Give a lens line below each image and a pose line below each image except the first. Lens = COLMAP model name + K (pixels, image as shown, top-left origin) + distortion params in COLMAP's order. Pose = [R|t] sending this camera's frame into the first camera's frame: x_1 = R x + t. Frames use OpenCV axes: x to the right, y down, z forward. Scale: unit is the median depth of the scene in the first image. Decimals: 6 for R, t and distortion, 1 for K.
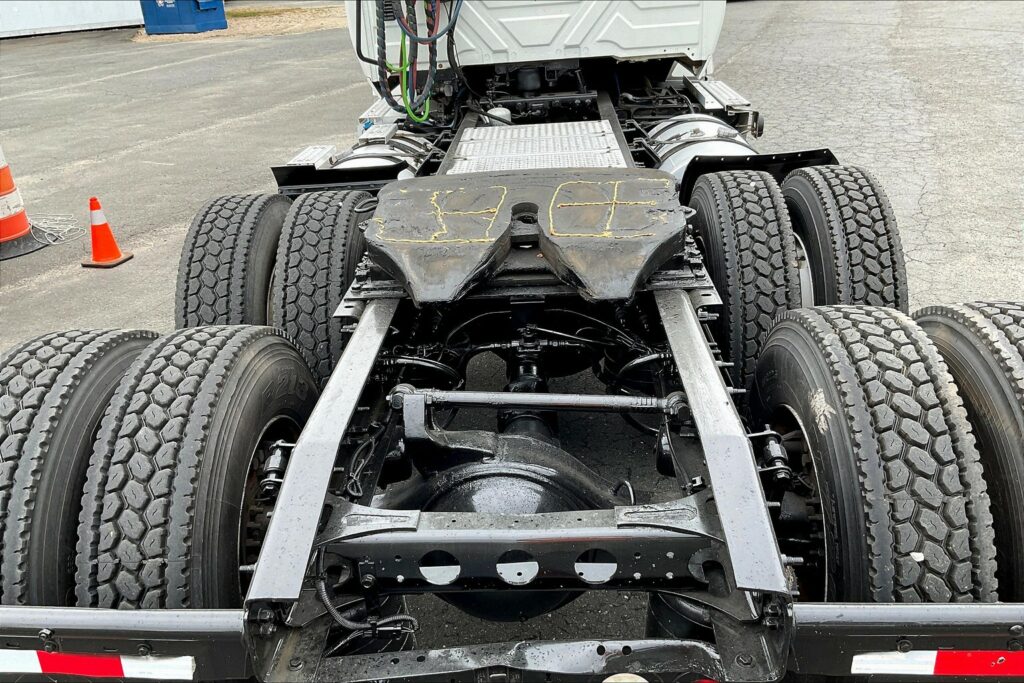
lens RADIAL K [[823.9, 0, 512.0], [0, 823.9, 341.5], [0, 0, 1]] dist [0.063021, -0.126603]
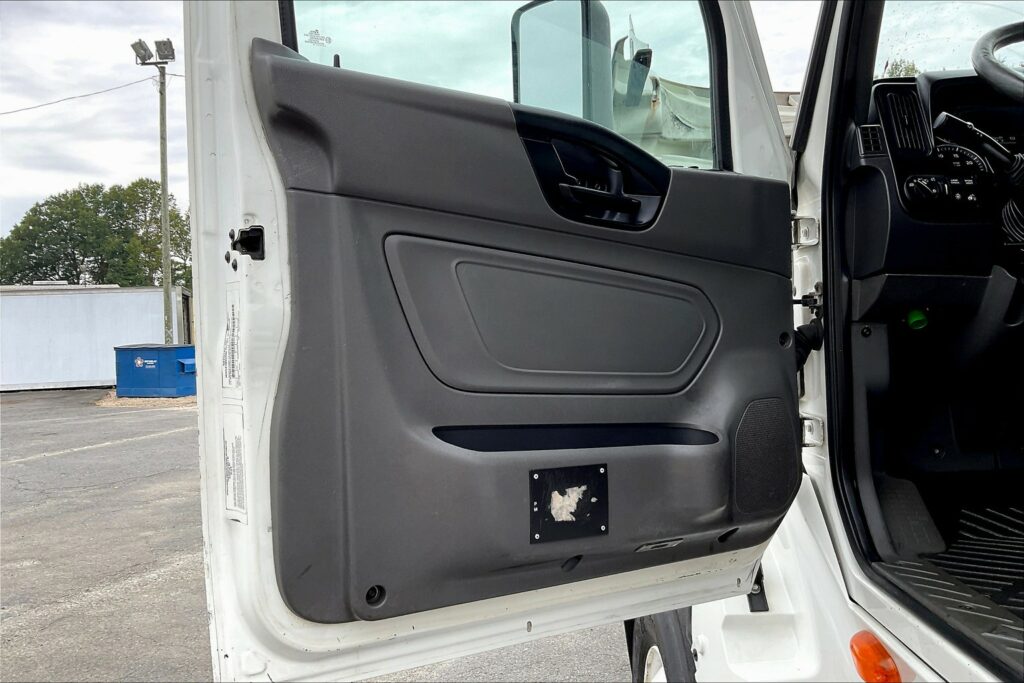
lens RADIAL K [[823.9, 0, 512.0], [0, 823.9, 341.5], [0, 0, 1]] dist [0.063021, -0.126603]
pose [[0.999324, 0.021314, 0.029940, -0.089371], [-0.007251, 0.912983, -0.407933, -0.112222], [-0.036029, 0.407441, 0.912521, 0.267678]]
